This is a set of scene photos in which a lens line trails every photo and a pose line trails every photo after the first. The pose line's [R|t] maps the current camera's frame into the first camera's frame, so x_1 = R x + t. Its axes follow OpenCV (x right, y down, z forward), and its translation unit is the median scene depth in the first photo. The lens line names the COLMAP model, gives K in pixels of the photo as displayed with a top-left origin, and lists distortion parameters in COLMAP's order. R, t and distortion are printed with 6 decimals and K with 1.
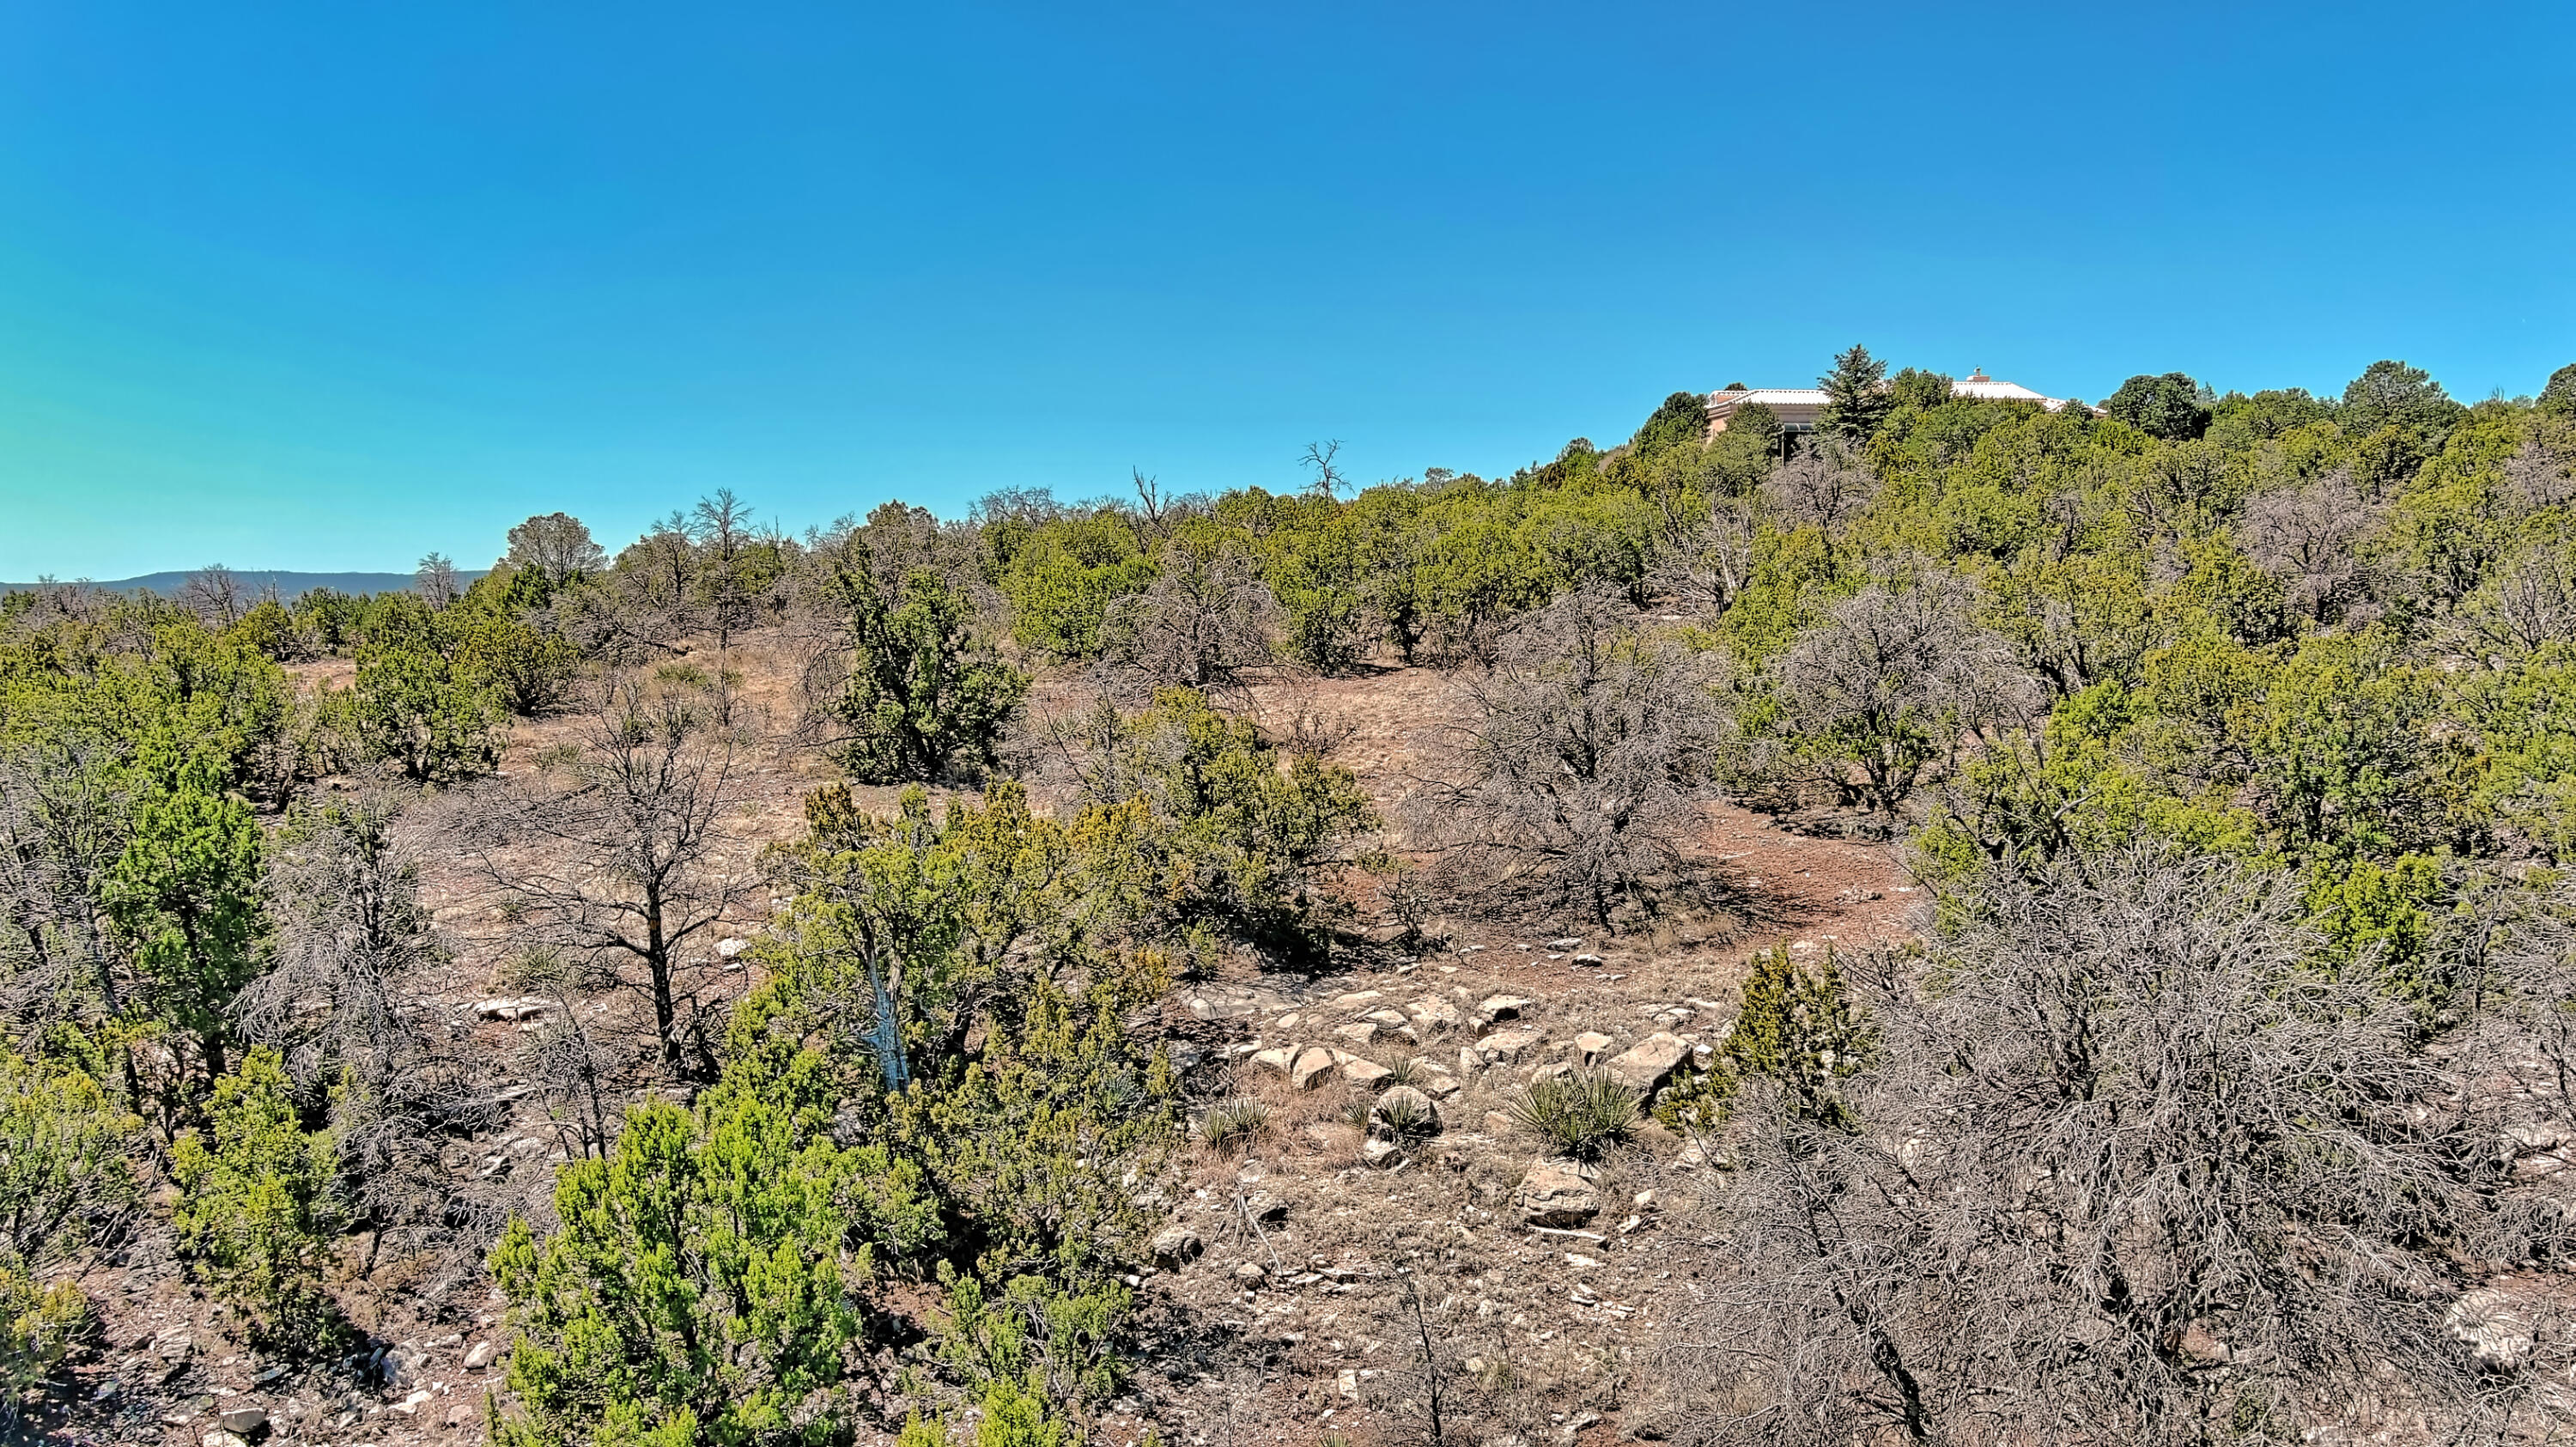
lens RADIAL K [[2009.9, 0, 1285.4], [0, 2009.9, 718.4], [0, 0, 1]] dist [0.026974, -0.027353]
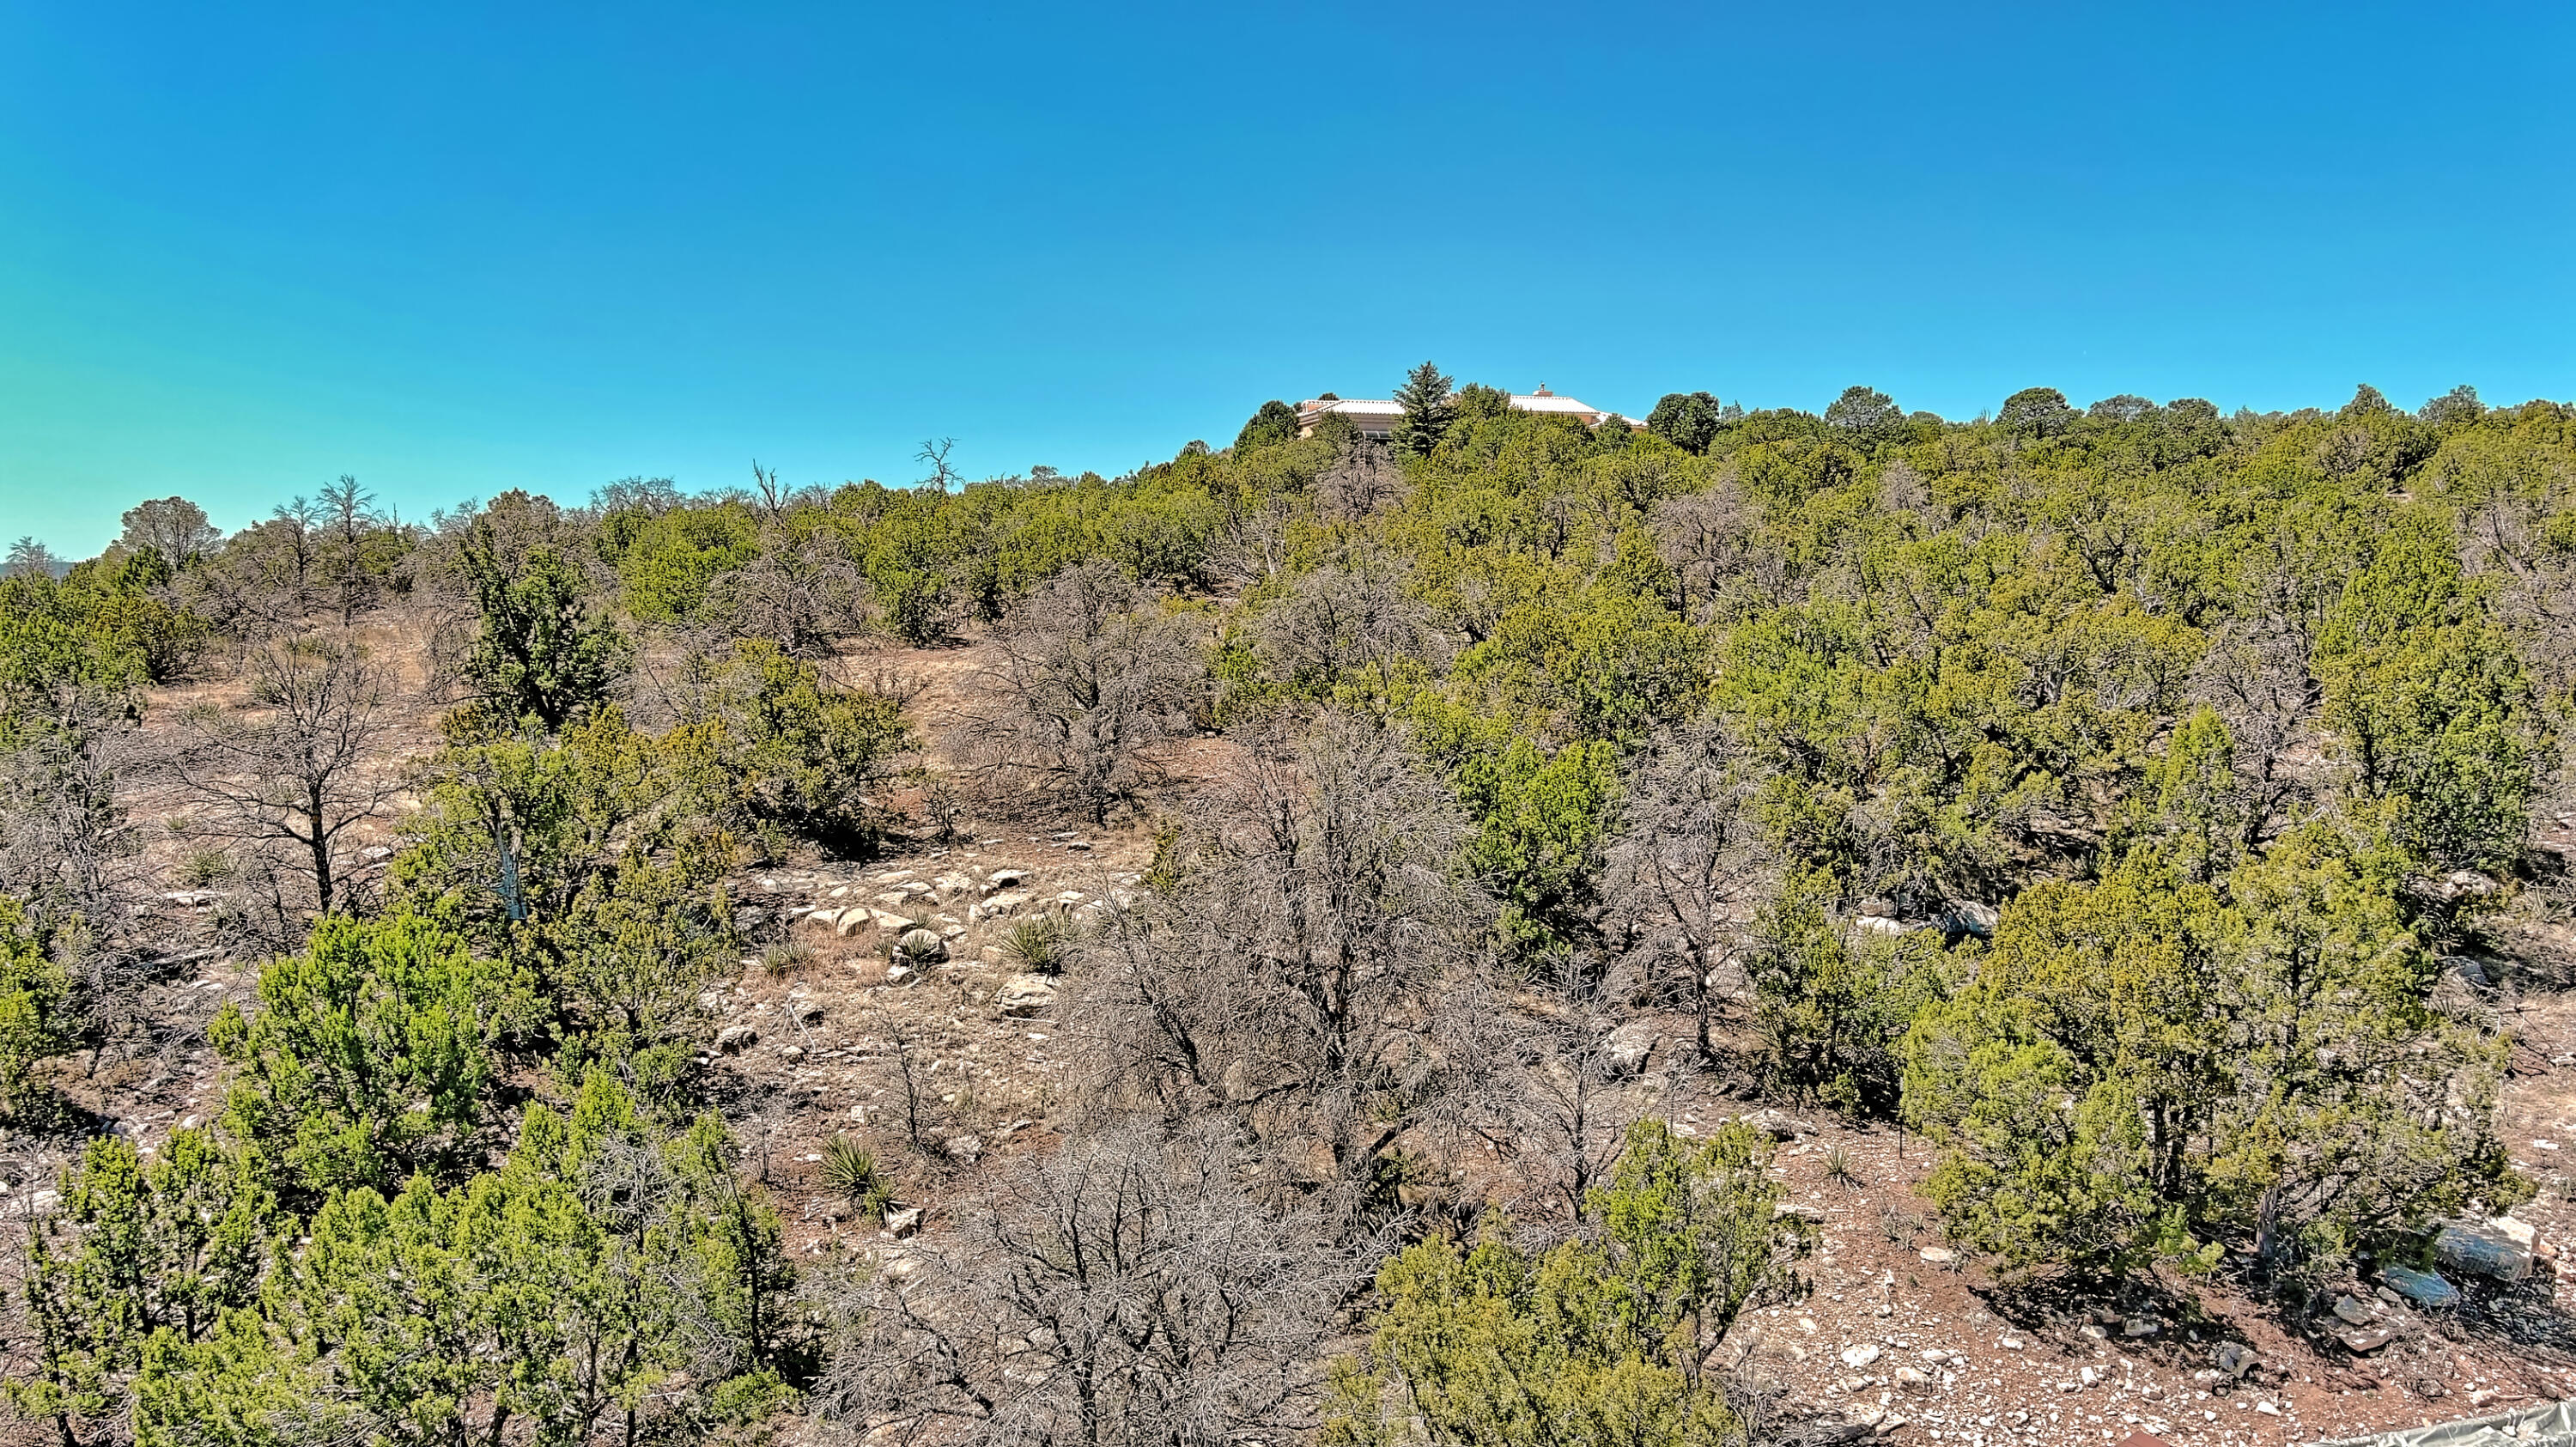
lens RADIAL K [[2009.9, 0, 1296.4], [0, 2009.9, 719.9], [0, 0, 1]] dist [0.026974, -0.027353]
pose [[0.984623, -0.008025, 0.174508, 0.060812], [0.007751, 0.999967, 0.002250, 0.035848], [-0.174521, -0.000863, 0.984653, -0.301286]]
